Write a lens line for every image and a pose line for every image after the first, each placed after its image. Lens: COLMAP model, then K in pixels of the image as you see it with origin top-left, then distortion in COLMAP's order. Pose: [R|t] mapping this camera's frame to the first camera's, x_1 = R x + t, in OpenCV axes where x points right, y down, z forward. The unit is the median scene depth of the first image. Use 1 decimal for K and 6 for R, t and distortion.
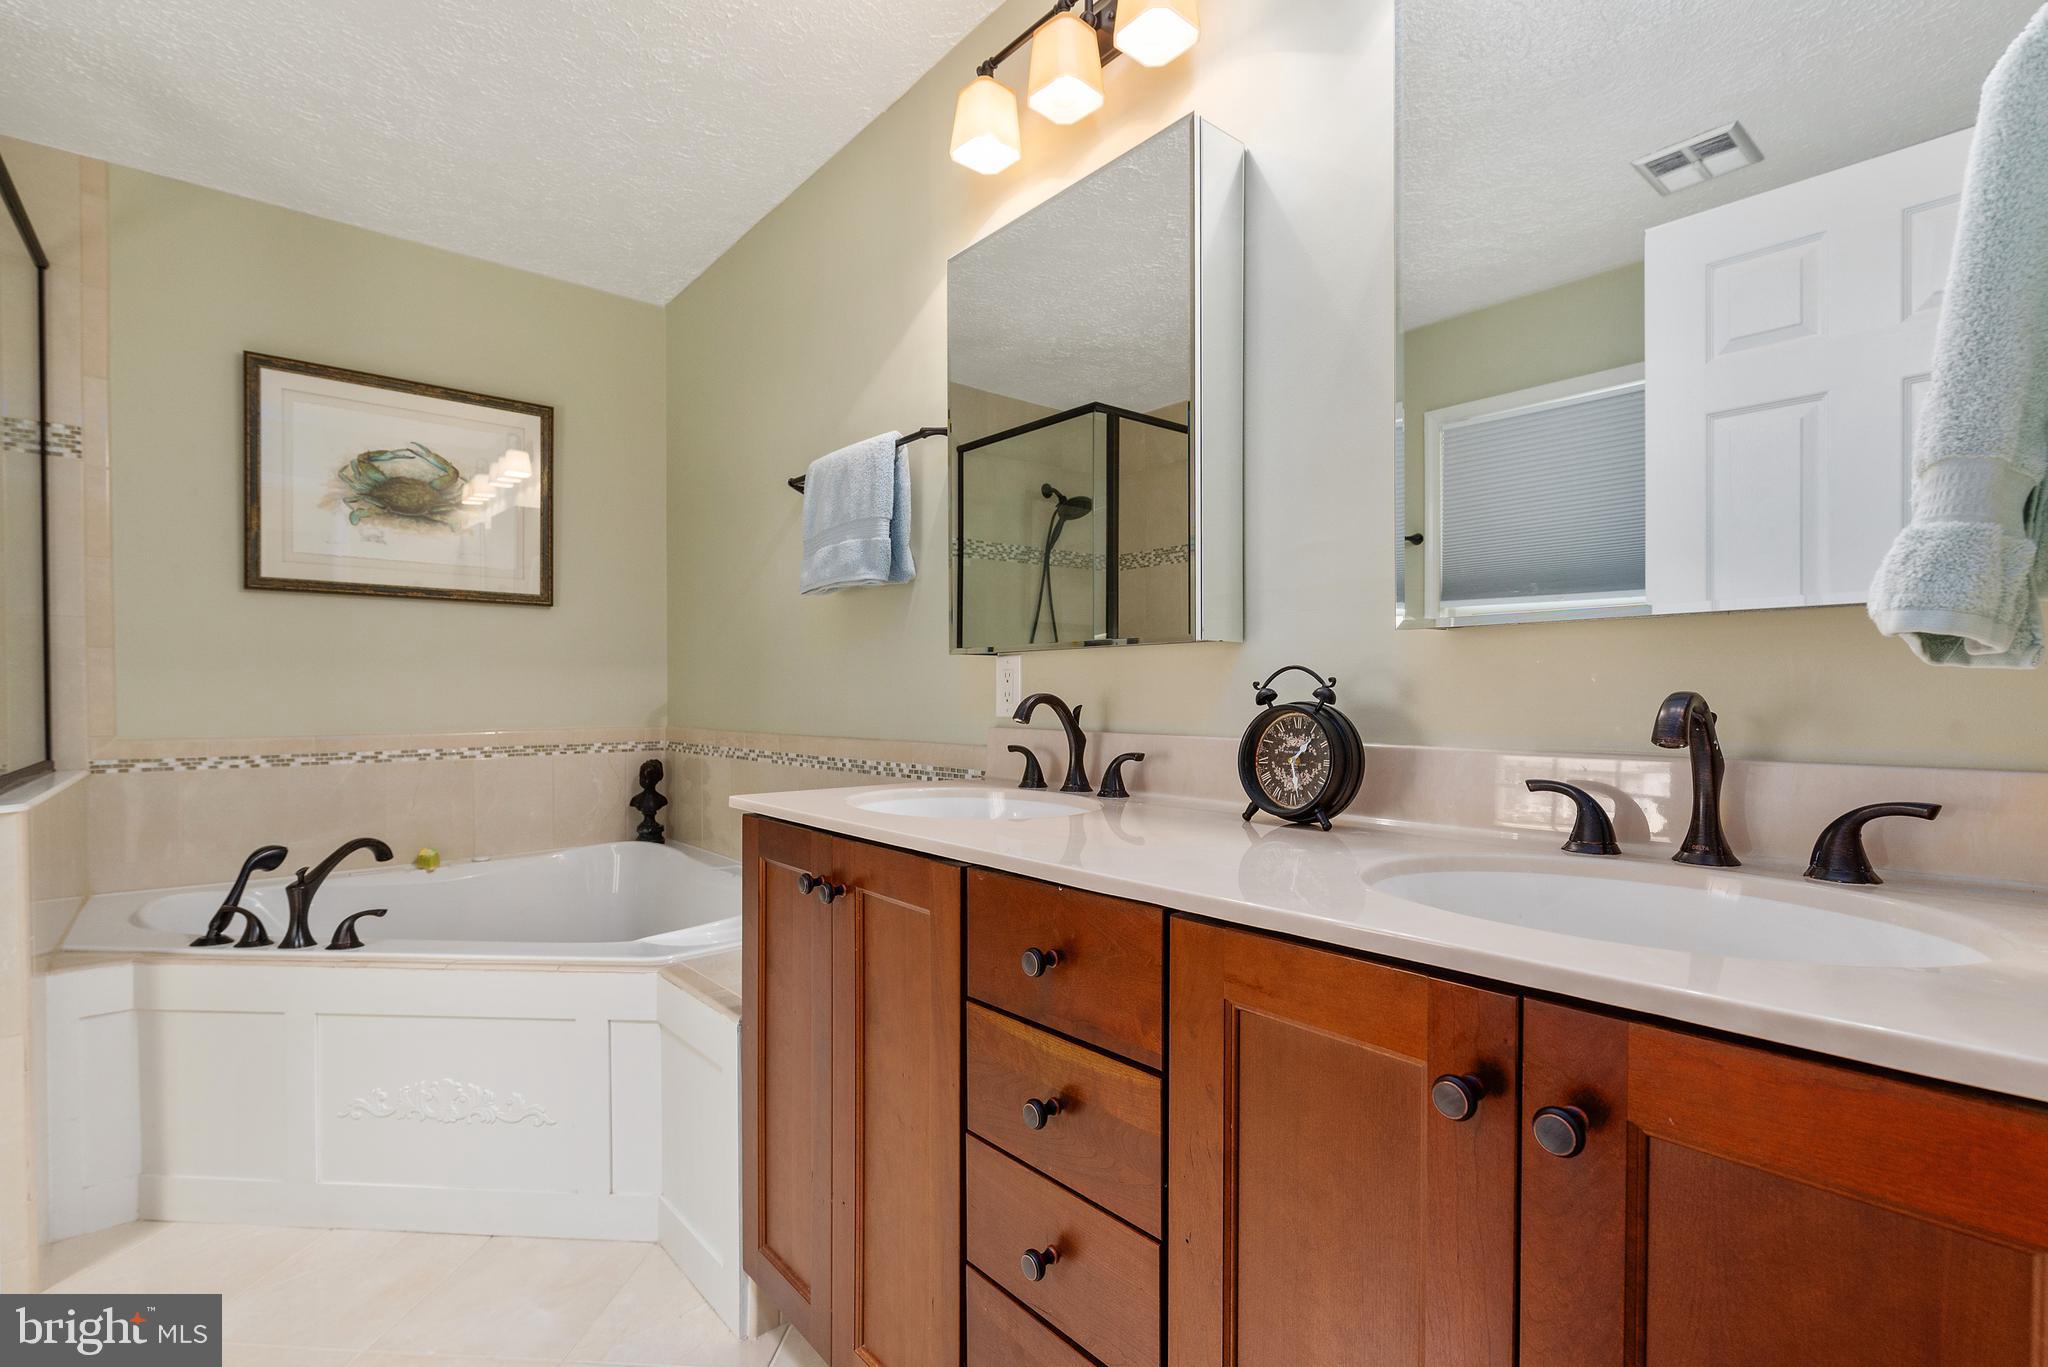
lens RADIAL K [[948.7, 0, 1039.8], [0, 948.7, 689.0], [0, 0, 1]] dist [0.005594, -0.002225]
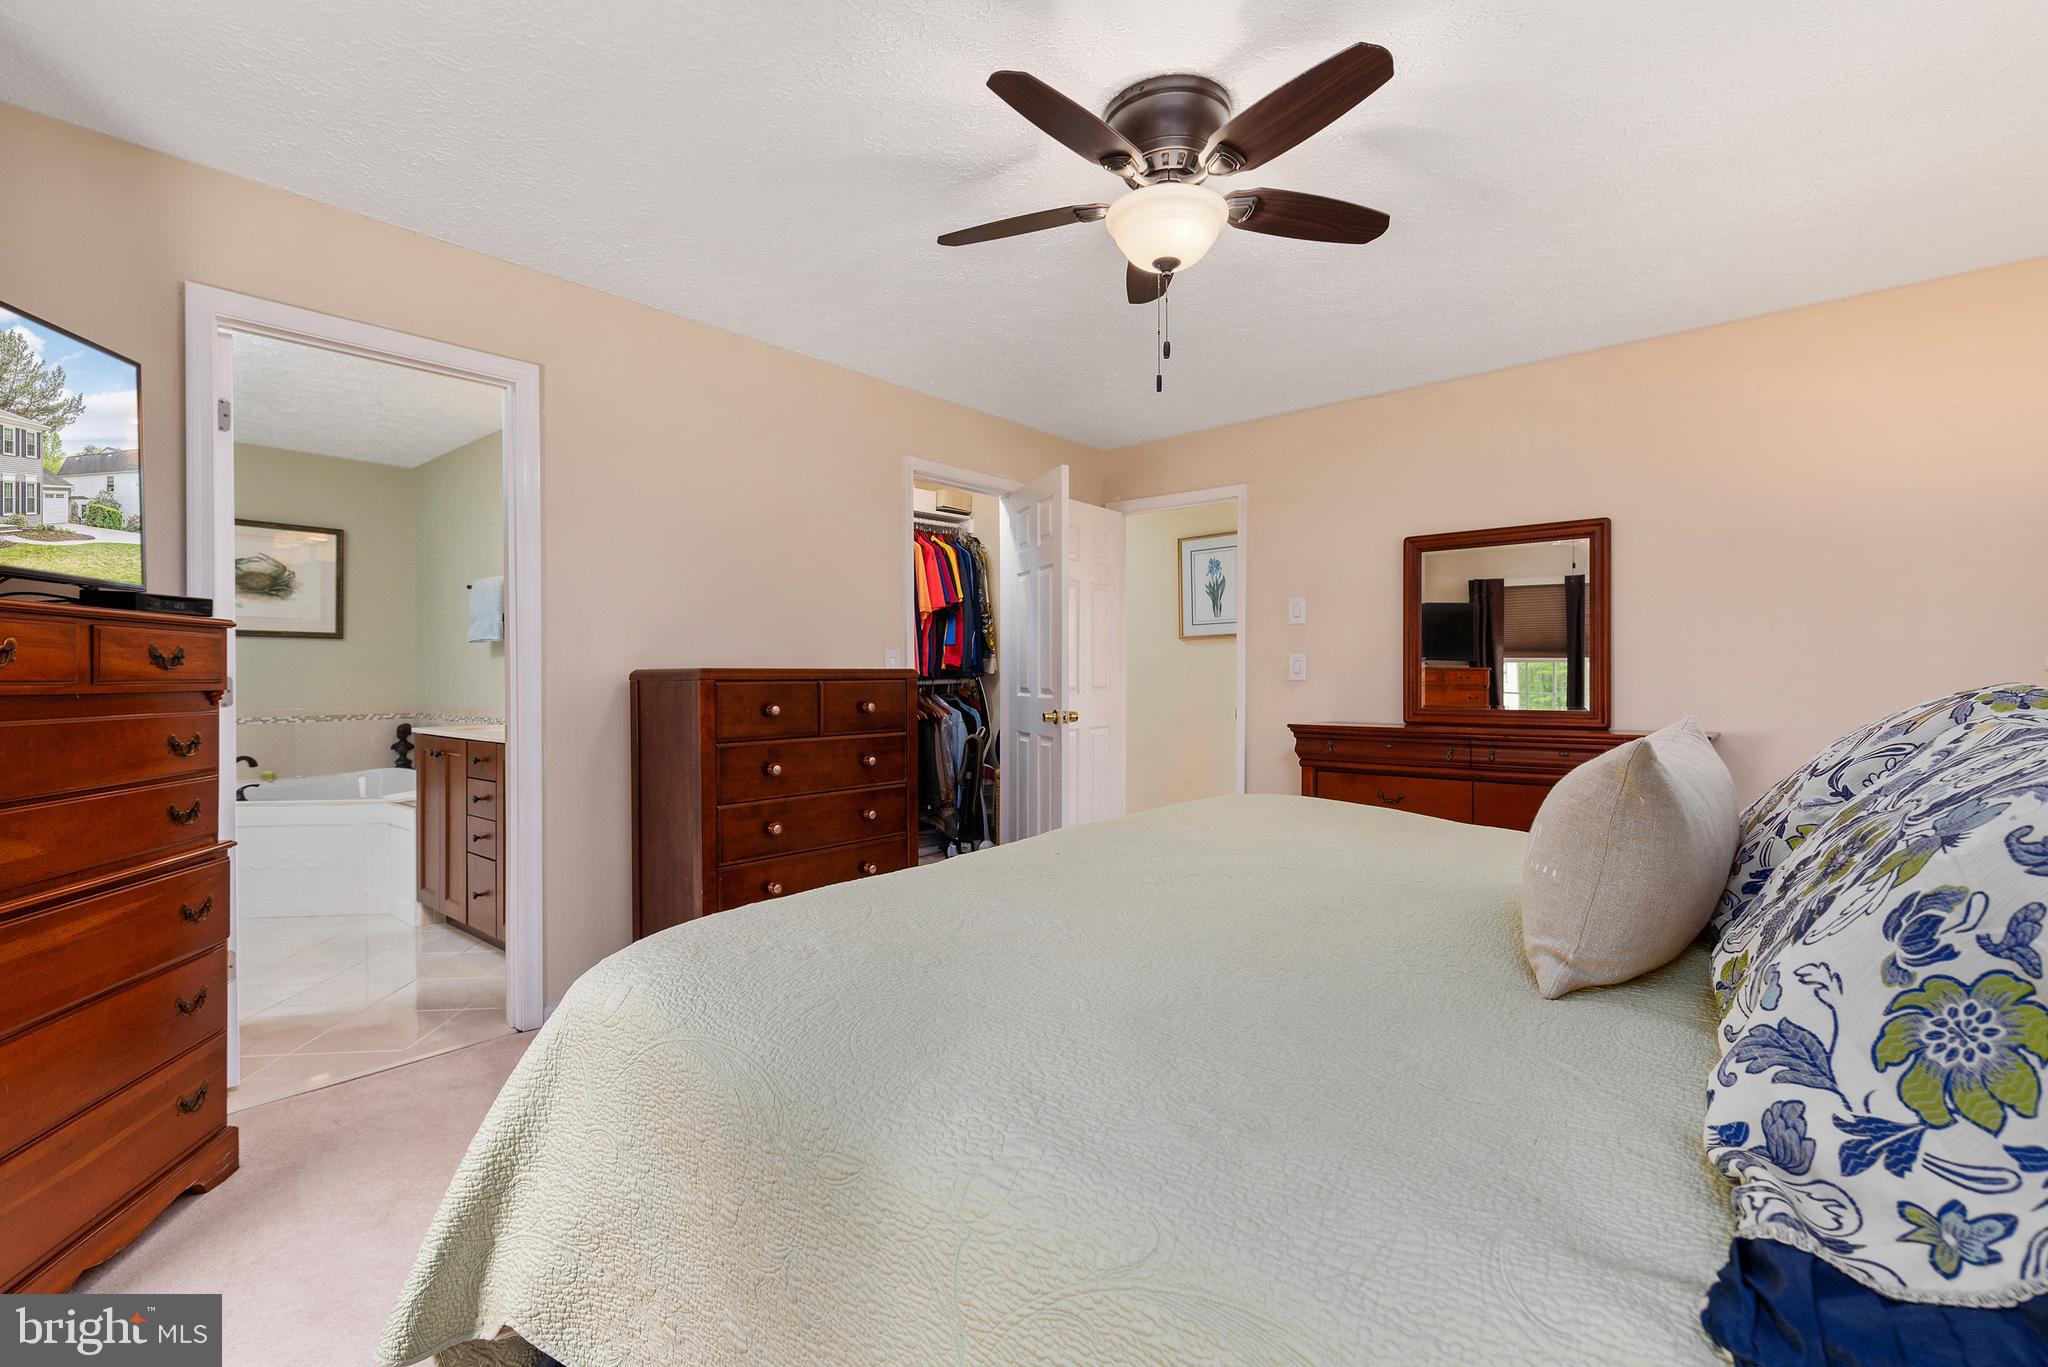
lens RADIAL K [[891.5, 0, 1021.2], [0, 891.5, 678.4], [0, 0, 1]] dist [0.000333, -0.000257]
pose [[0.985802, 0.001922, 0.167900, 0.540549], [-0.002332, 0.999995, 0.002242, -0.020943], [-0.167895, -0.002602, 0.985801, -1.013696]]
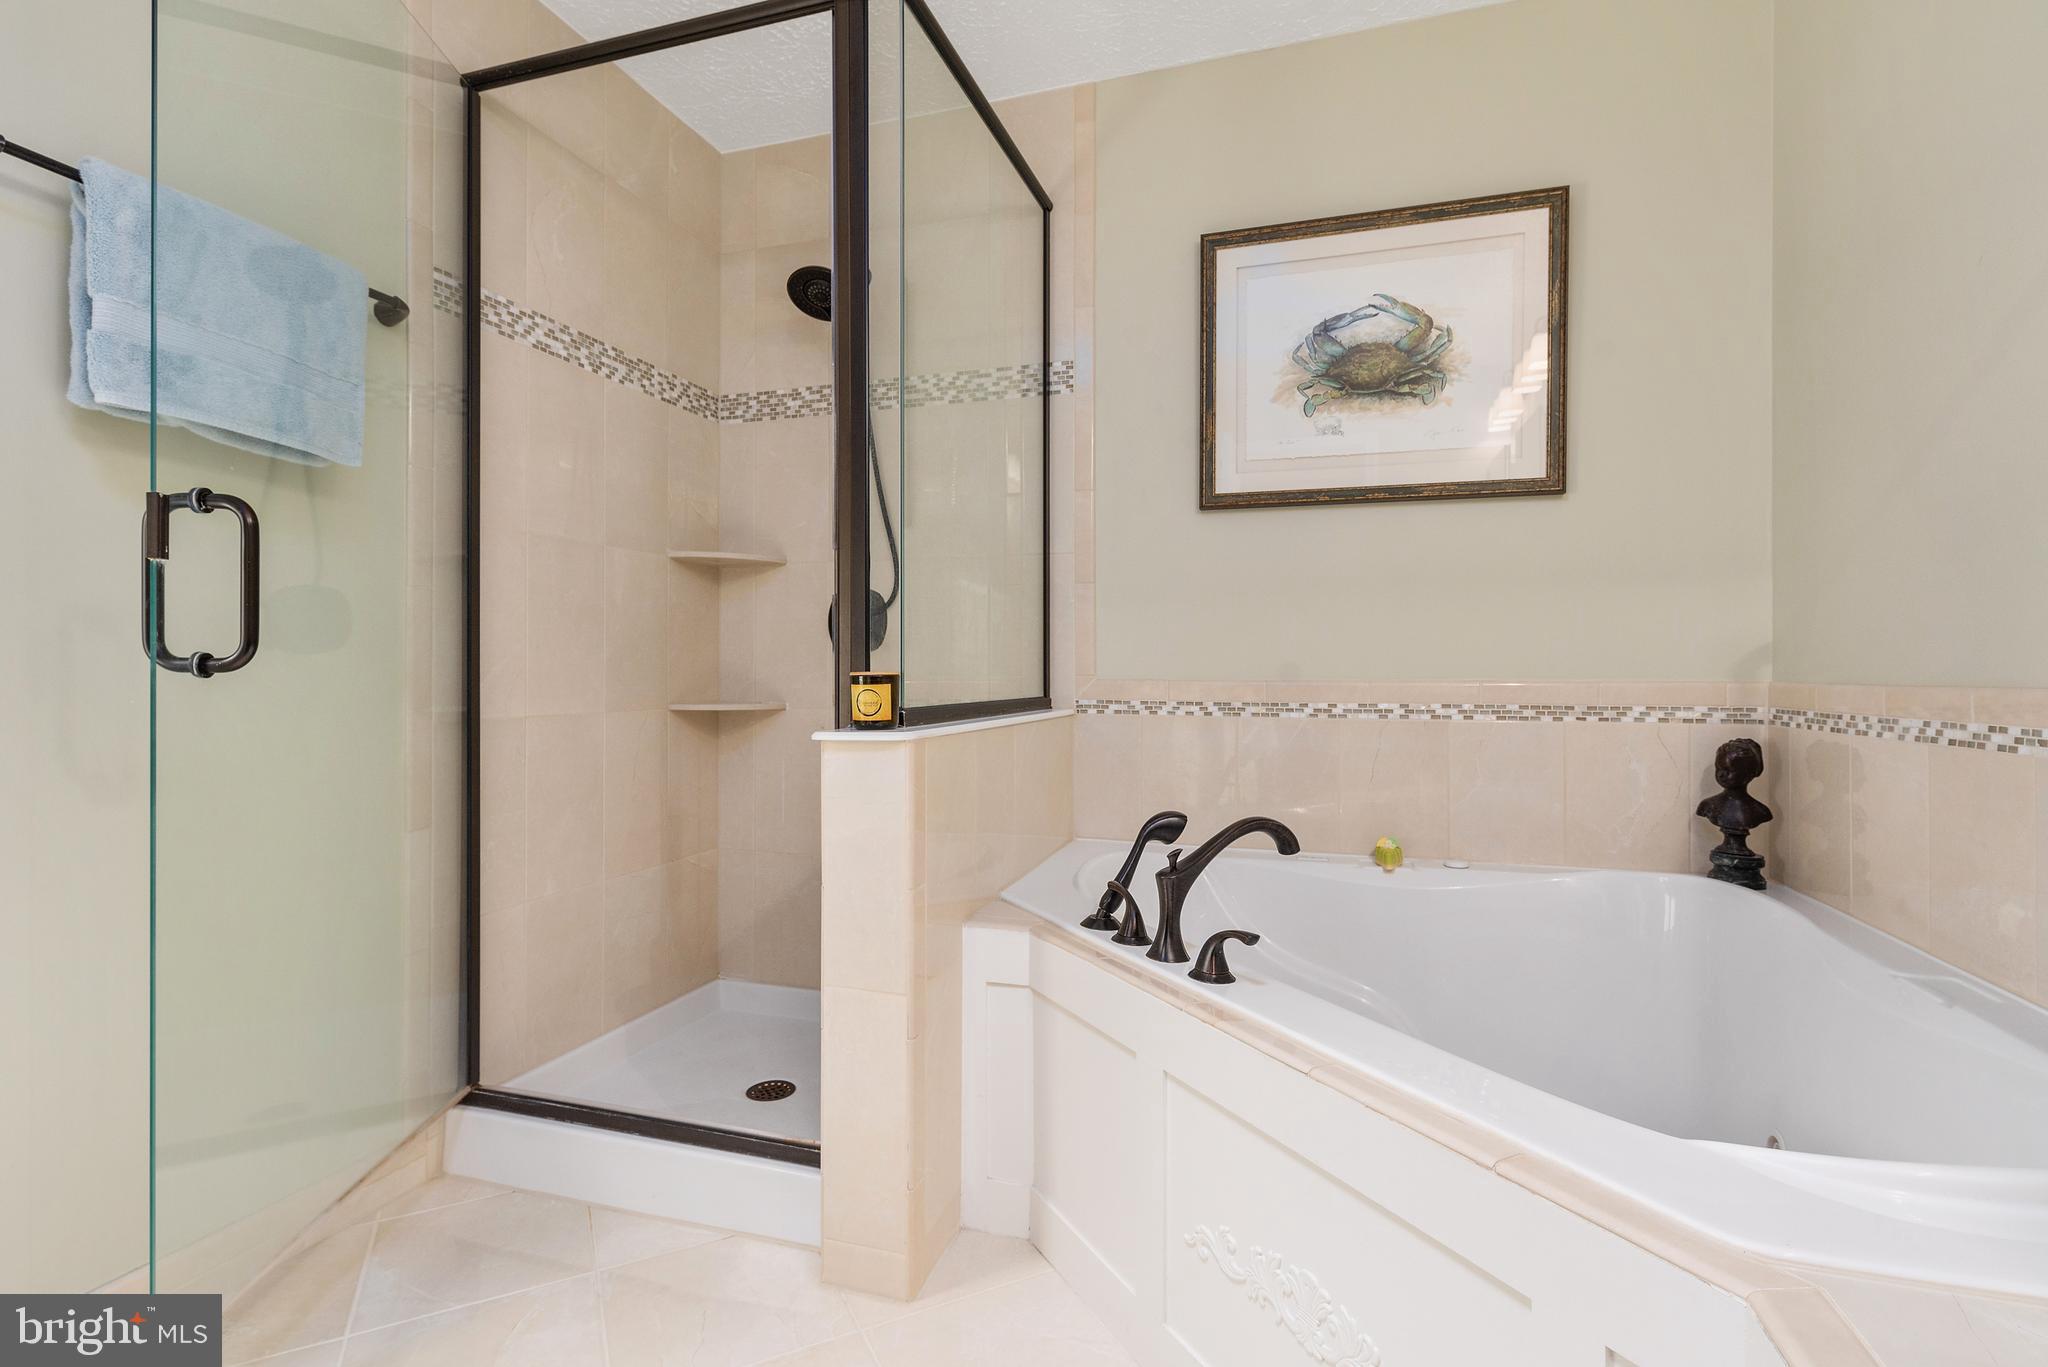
lens RADIAL K [[948.7, 0, 1037.2], [0, 948.7, 676.8], [0, 0, 1]] dist [0.005594, -0.002225]
pose [[0.516437, 0.005752, -0.856306, -0.158652], [-0.000433, 0.999979, 0.006456, 0.038999], [0.856325, -0.002963, 0.516429, 0.395998]]
